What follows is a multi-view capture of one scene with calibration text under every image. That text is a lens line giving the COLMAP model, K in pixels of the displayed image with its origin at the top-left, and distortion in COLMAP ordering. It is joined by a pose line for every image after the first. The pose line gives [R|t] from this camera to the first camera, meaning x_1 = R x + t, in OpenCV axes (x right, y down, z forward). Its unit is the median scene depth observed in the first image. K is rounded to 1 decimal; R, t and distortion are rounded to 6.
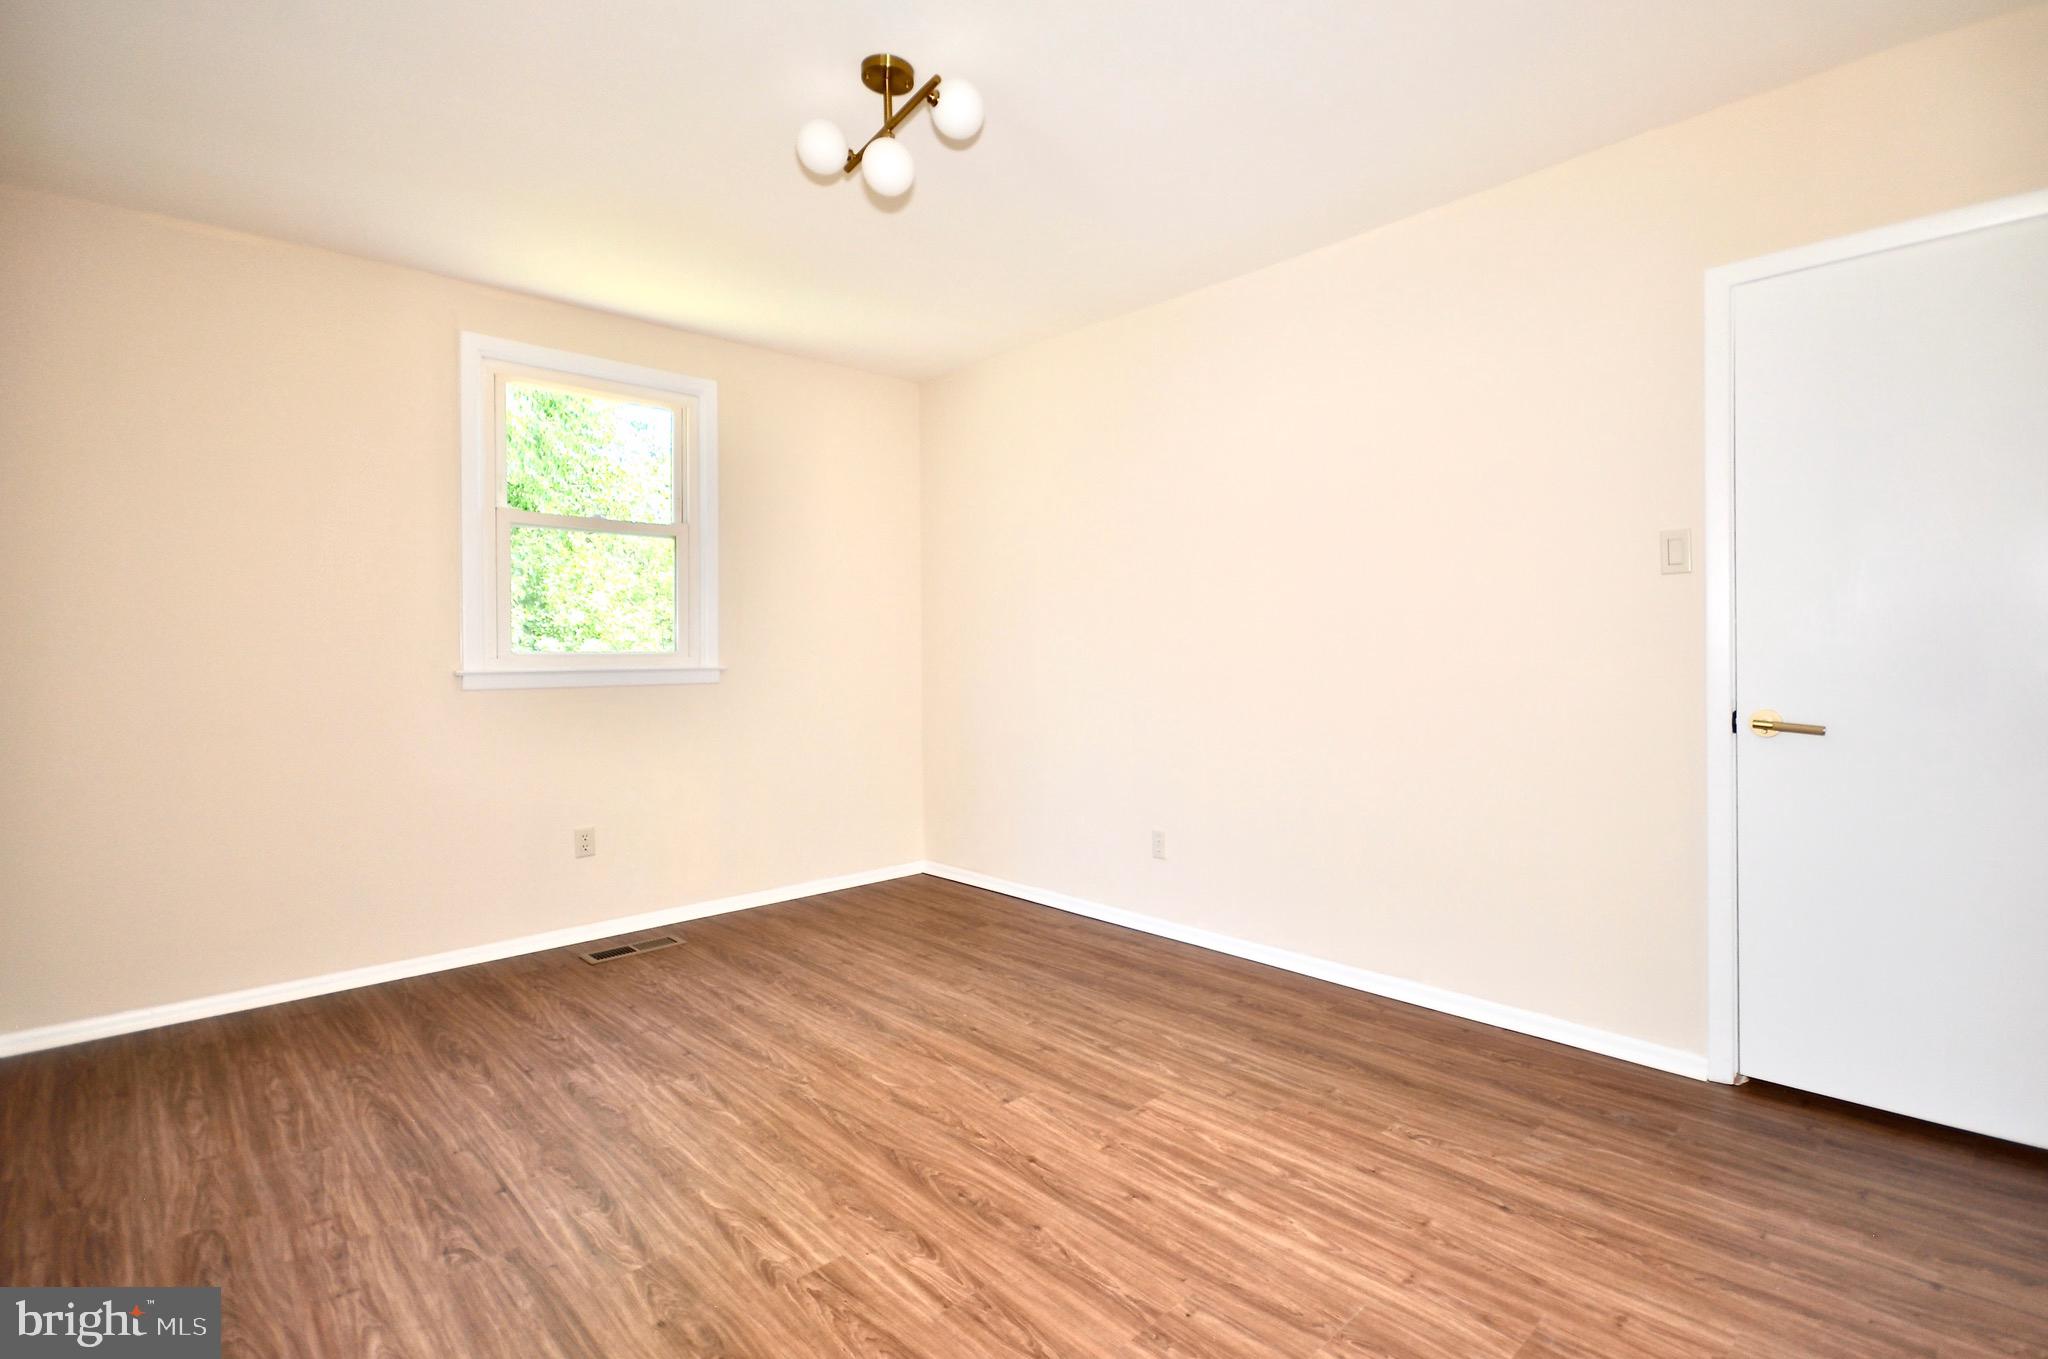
lens RADIAL K [[959.8, 0, 1085.4], [0, 959.8, 667.8], [0, 0, 1]] dist [0.001391, -0.000219]
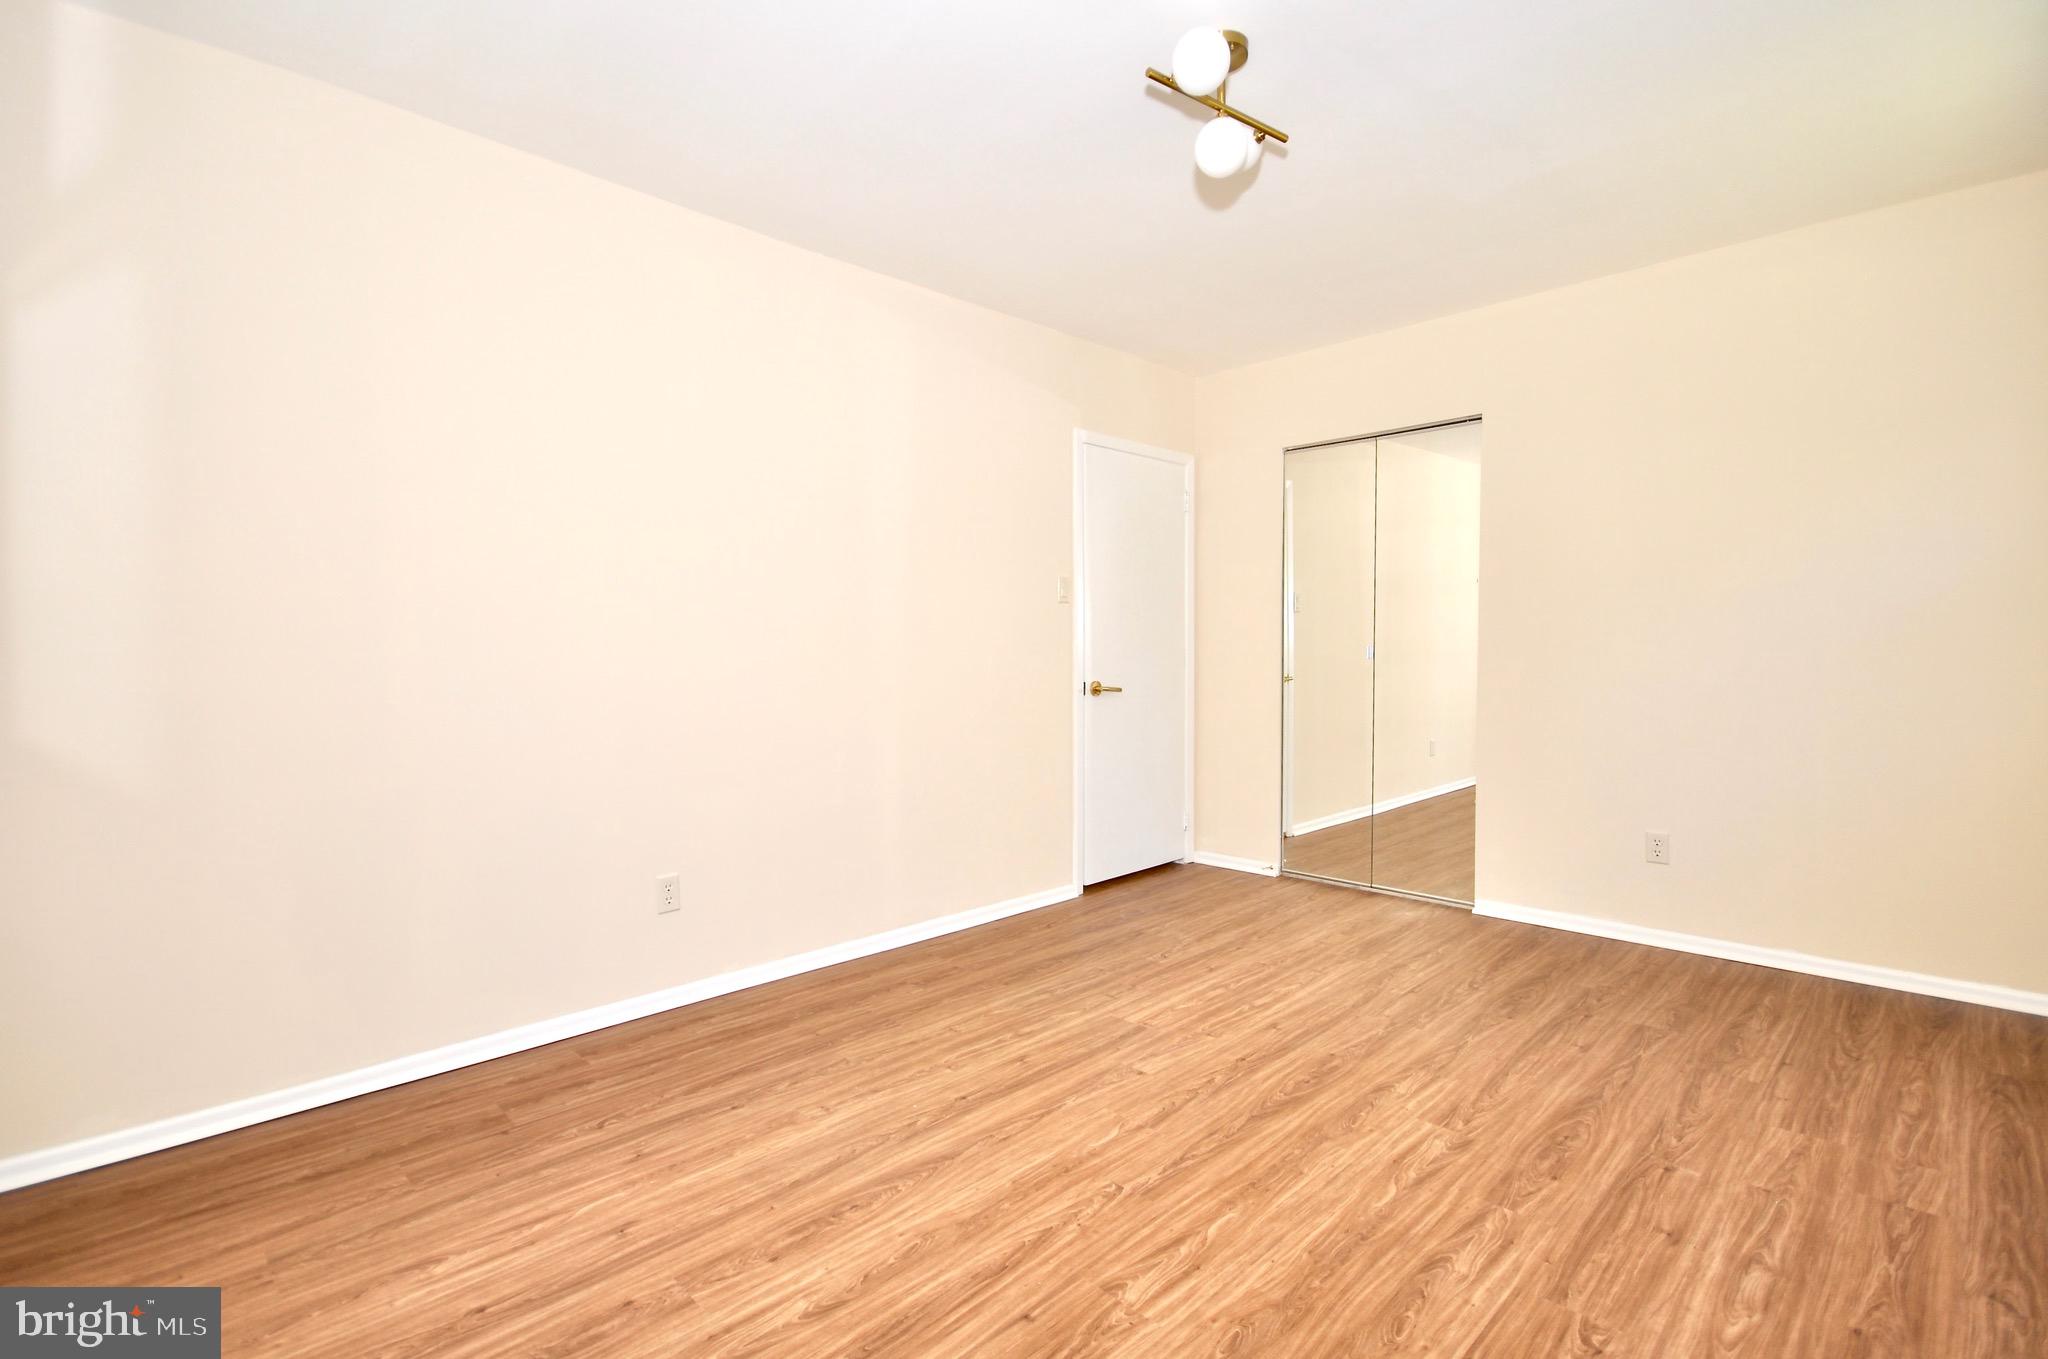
lens RADIAL K [[958.0, 0, 1028.4], [0, 958.0, 682.8], [0, 0, 1]] dist [0.002597, -0.000657]
pose [[0.004741, -0.025530, 0.999663, -1.096229], [0.025645, 0.999348, 0.025401, -0.002005], [-0.999660, 0.025516, 0.005393, 1.089931]]
